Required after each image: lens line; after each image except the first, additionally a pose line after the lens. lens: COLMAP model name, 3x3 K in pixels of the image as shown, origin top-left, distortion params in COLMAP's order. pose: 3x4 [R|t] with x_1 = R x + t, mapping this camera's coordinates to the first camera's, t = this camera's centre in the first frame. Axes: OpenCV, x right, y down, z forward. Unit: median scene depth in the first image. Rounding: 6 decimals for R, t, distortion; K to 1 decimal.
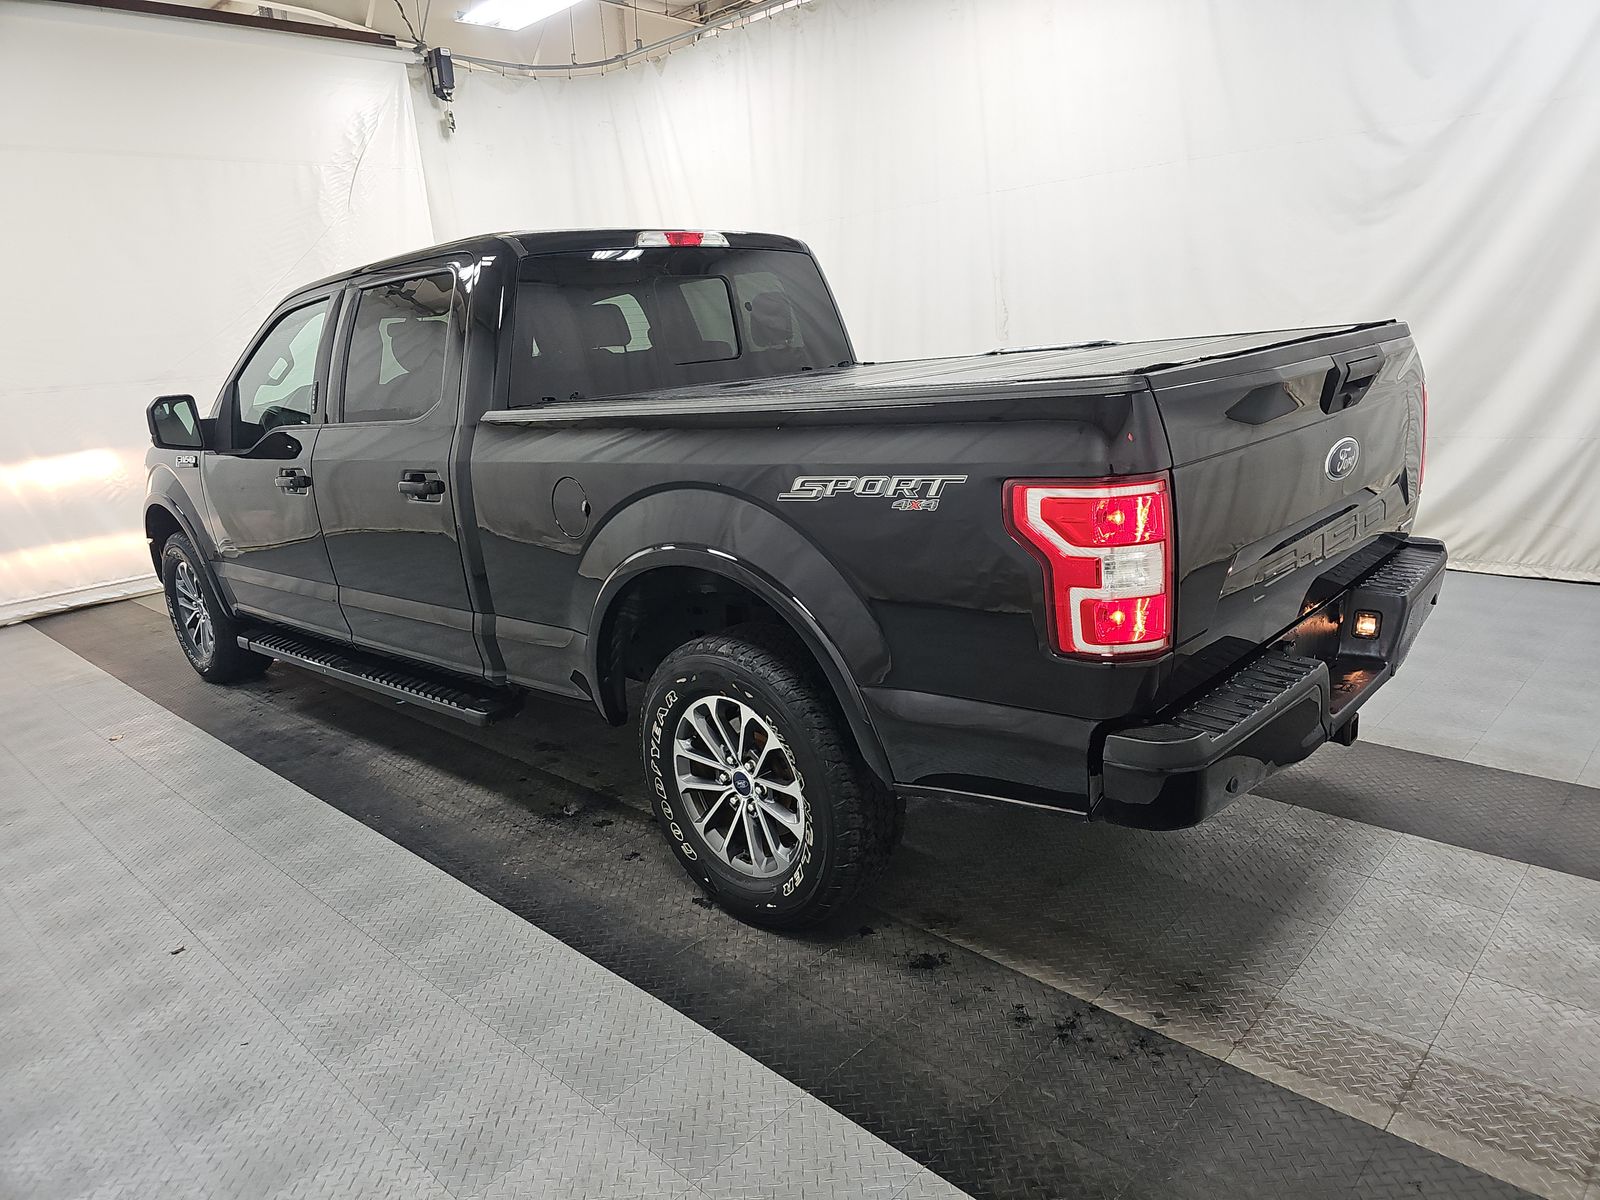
lens RADIAL K [[1025.8, 0, 800.0], [0, 1025.8, 600.0], [0, 0, 1]] dist [0.047602, -0.036204]
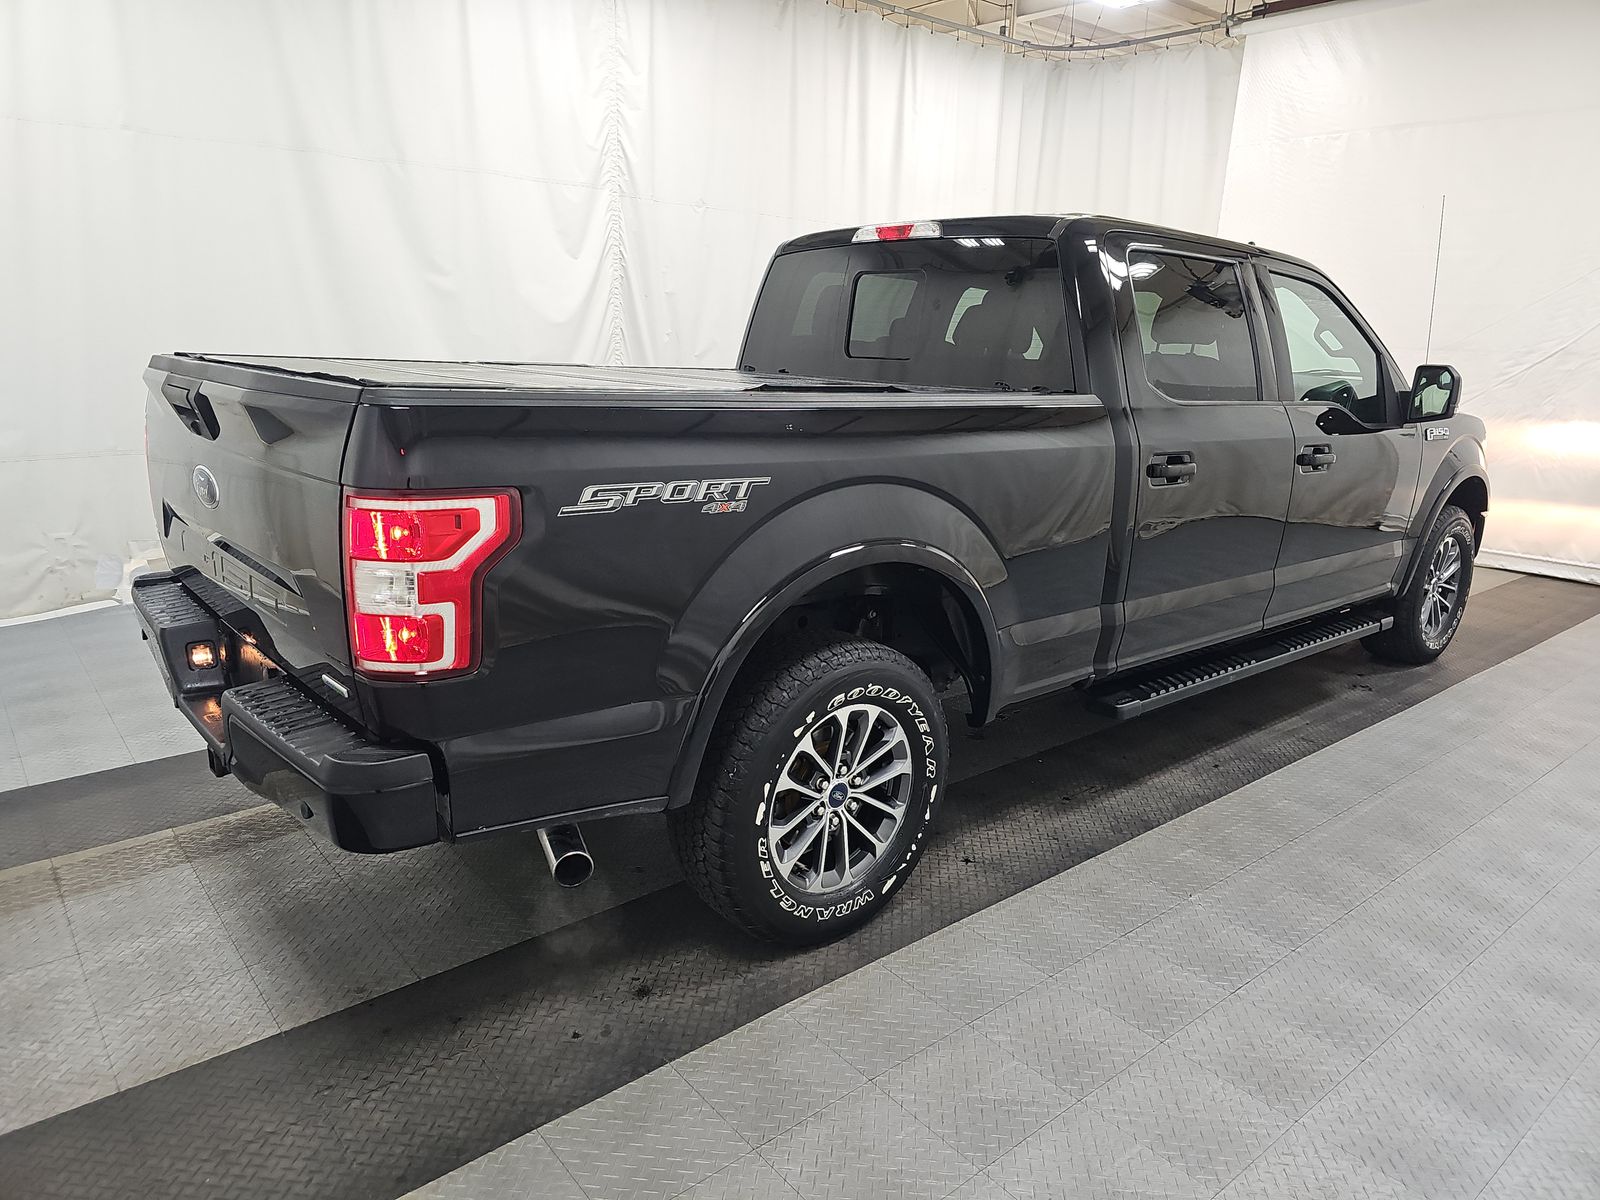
lens RADIAL K [[1035.1, 0, 851.9], [0, 1035.1, 615.5], [0, 0, 1]] dist [0.010185, 0.002362]
pose [[-0.072892, 0.331462, -0.940649, 0.955774], [-0.269443, 0.901542, 0.338561, -0.350367], [0.960254, 0.278129, 0.023595, 1.057684]]
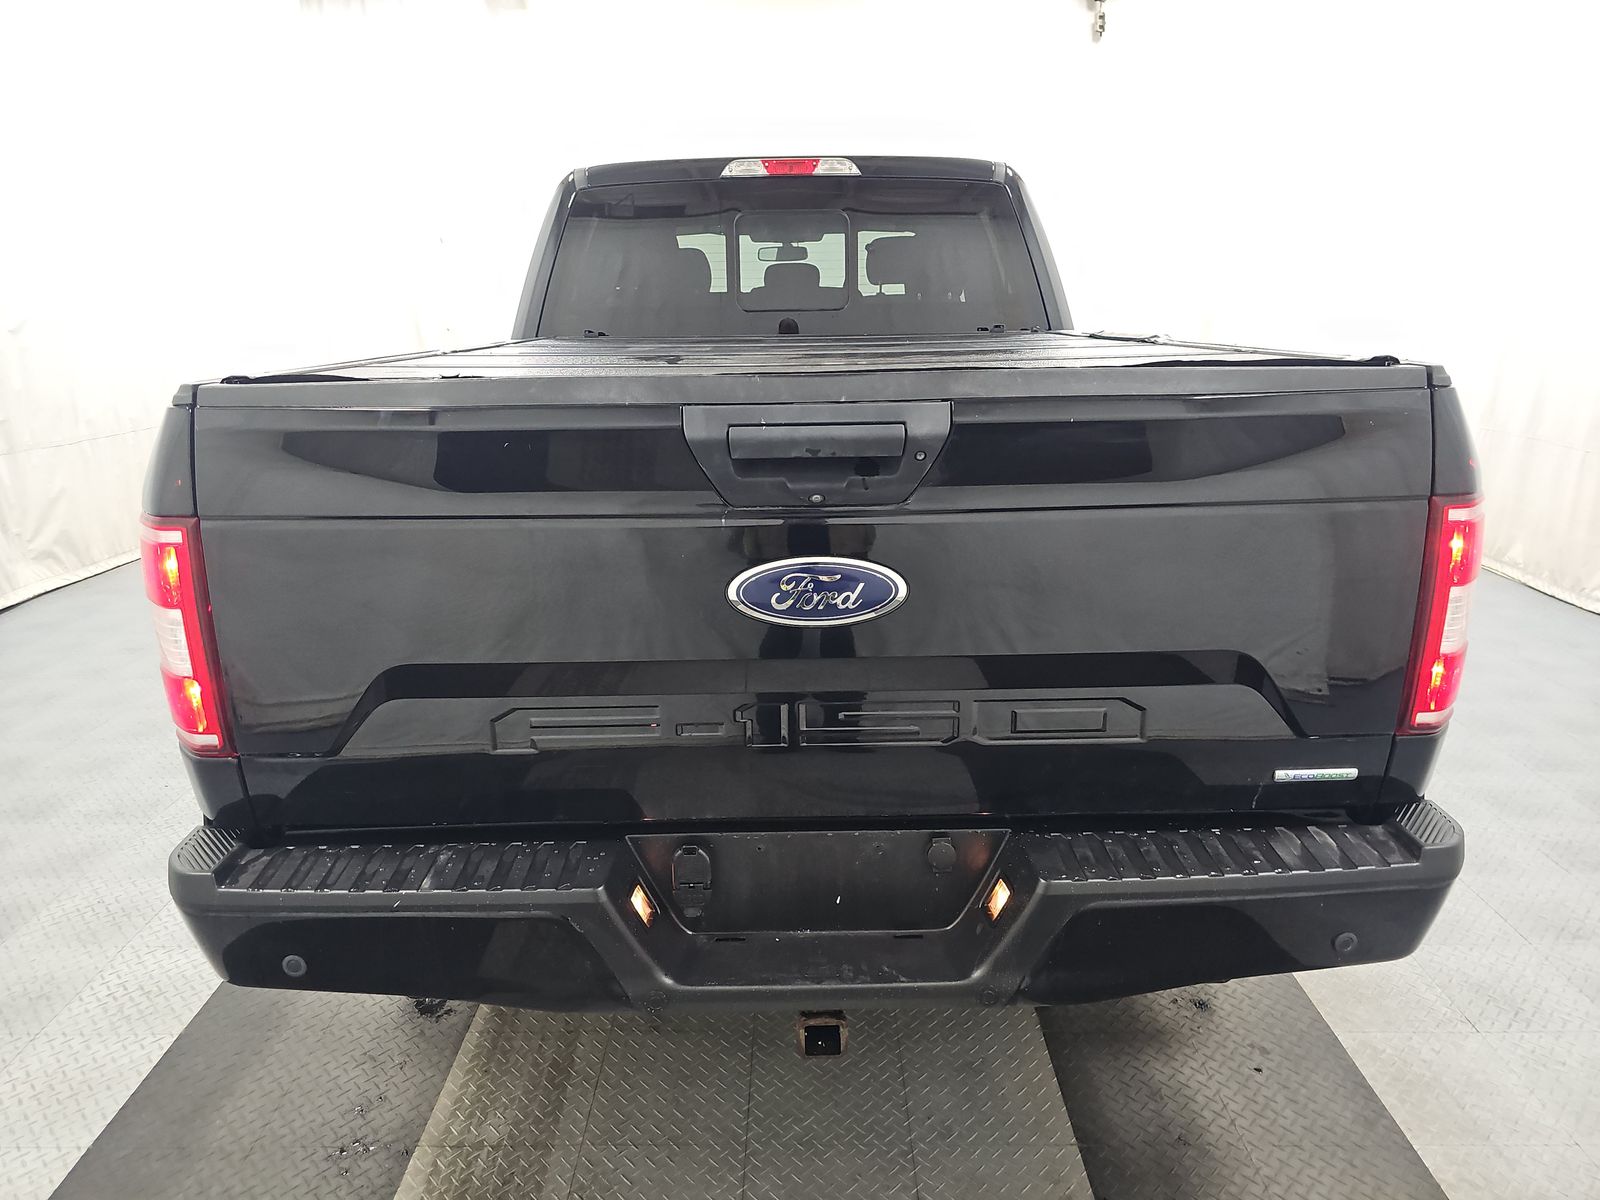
lens RADIAL K [[1025.8, 0, 800.0], [0, 1025.8, 600.0], [0, 0, 1]] dist [0.047602, -0.036204]
pose [[0.694314, 0.278774, -0.663486, 0.589512], [-0.220102, 0.960007, 0.173034, -0.152684], [0.685189, 0.025895, 0.727905, 0.381853]]
